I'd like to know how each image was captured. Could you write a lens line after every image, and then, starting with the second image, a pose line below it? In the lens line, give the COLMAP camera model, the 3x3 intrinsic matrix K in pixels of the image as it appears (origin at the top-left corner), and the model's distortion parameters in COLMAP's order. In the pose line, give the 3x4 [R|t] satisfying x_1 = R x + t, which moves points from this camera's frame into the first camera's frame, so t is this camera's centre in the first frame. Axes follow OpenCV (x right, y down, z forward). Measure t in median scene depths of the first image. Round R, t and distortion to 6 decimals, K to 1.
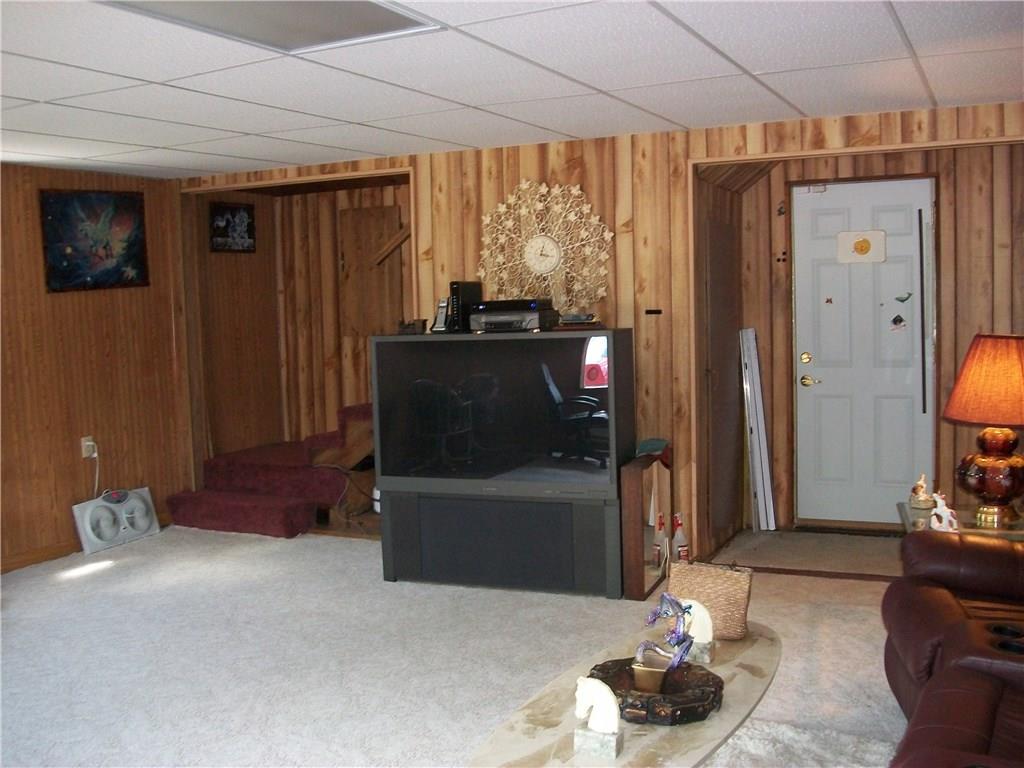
lens RADIAL K [[1051.4, 0, 529.6], [0, 1051.4, 385.2], [0, 0, 1]] dist [-0.149734, 0.101741]
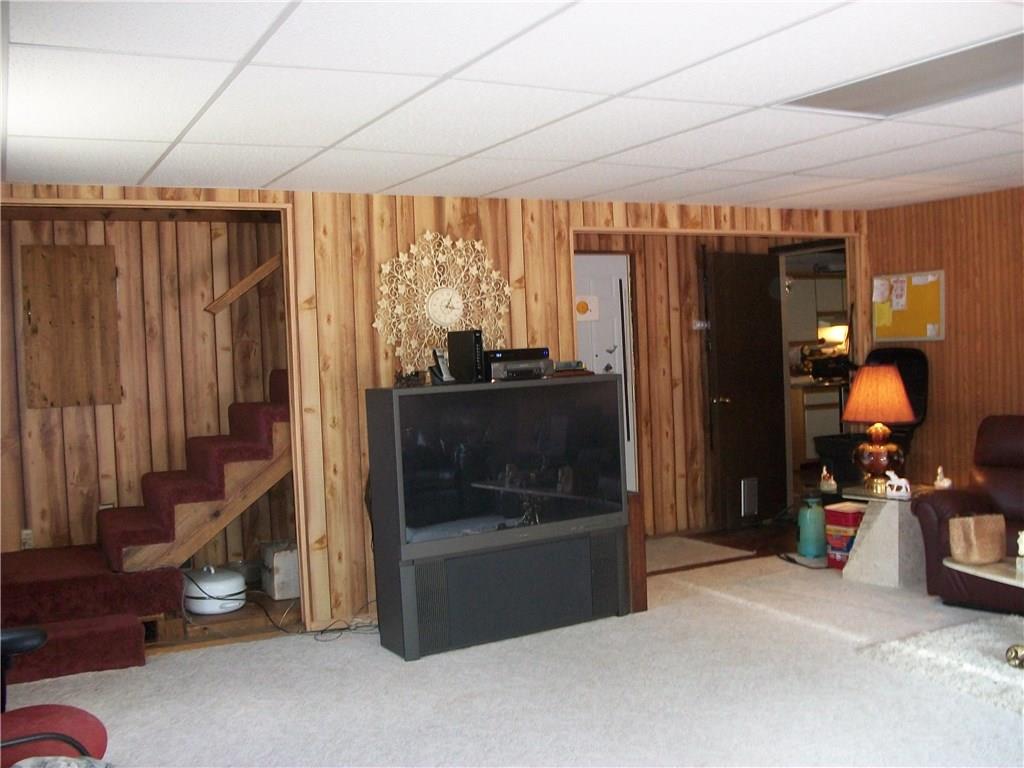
lens RADIAL K [[1051.4, 0, 529.6], [0, 1051.4, 385.2], [0, 0, 1]] dist [-0.149734, 0.101741]
pose [[0.598548, -0.026014, 0.800664, -0.744967], [0.087748, 0.995588, -0.033250, -0.009359], [-0.796266, 0.090158, 0.598190, 0.343539]]
